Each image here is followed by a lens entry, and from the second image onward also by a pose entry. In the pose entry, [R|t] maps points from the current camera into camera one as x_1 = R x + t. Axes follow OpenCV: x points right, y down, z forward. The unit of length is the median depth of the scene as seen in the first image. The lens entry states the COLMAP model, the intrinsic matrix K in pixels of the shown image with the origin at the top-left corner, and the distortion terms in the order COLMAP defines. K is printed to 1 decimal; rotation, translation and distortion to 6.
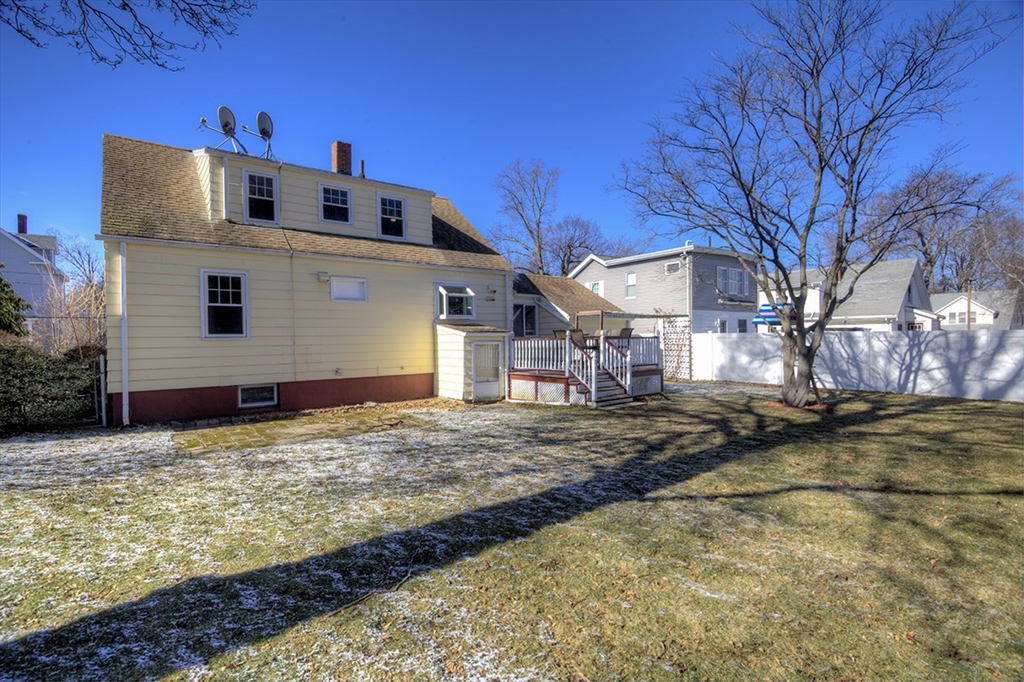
lens RADIAL K [[481.2, 0, 513.7], [0, 481.2, 346.0], [0, 0, 1]] dist [-0.004807, 0.001665]
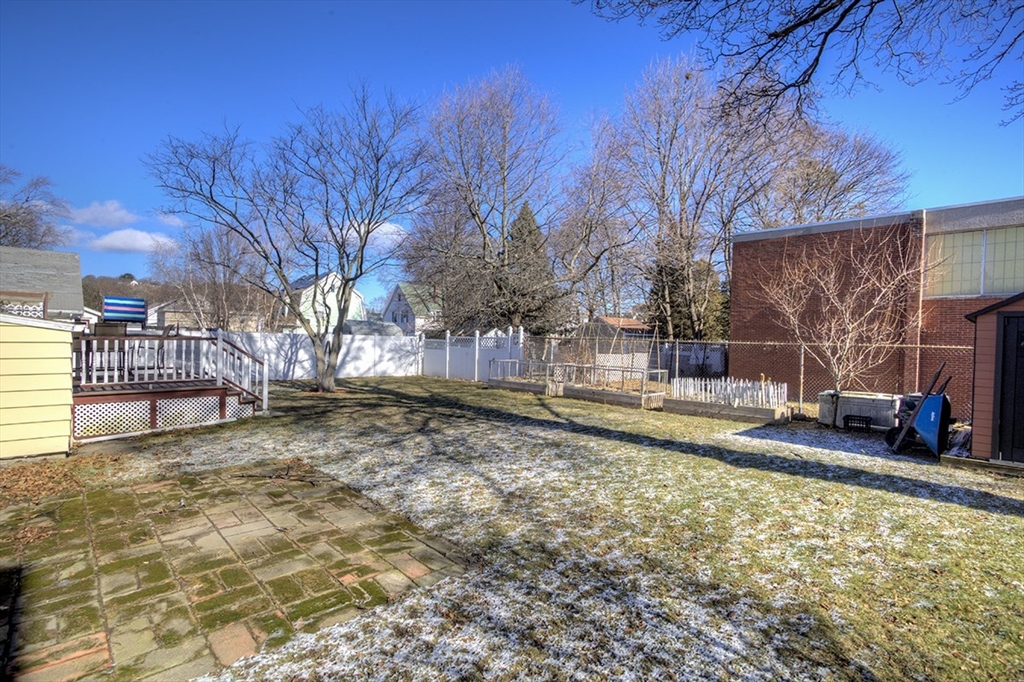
lens RADIAL K [[481.2, 0, 513.7], [0, 481.2, 346.0], [0, 0, 1]] dist [-0.004807, 0.001665]
pose [[-0.081399, -0.008013, 0.996649, -0.719430], [-0.006224, 0.999952, 0.007532, -0.012484], [-0.996662, -0.005591, -0.081445, 0.577597]]
